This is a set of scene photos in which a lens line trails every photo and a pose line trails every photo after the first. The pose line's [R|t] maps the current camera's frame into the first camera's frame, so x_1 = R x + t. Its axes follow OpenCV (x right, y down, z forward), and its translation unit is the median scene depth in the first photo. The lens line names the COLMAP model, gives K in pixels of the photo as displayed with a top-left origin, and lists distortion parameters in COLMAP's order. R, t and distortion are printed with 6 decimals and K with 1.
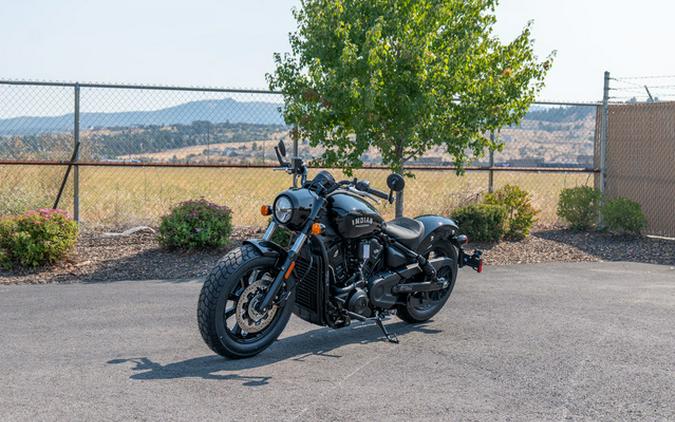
lens RADIAL K [[1553.5, 0, 337.5], [0, 1553.5, 211.0], [0, 0, 1]] dist [-0.055424, -0.092349]
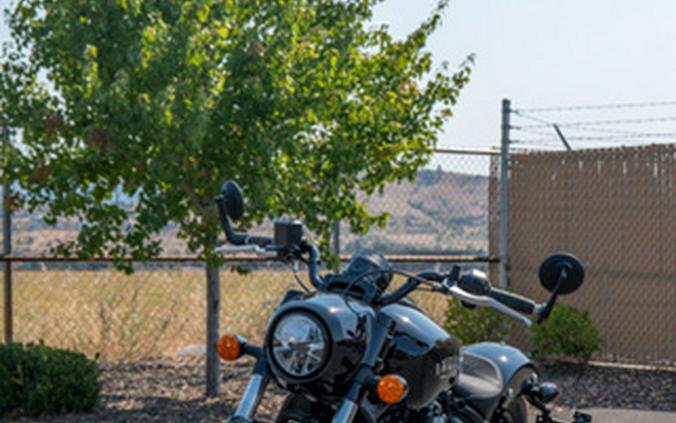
lens RADIAL K [[1555.8, 0, 338.0], [0, 1555.8, 211.5], [0, 0, 1]] dist [-0.055424, -0.092349]
pose [[0.914549, -0.001883, 0.404470, -0.145649], [0.031602, 0.997265, -0.066815, -0.006172], [-0.403238, 0.073888, 0.912107, 0.485504]]
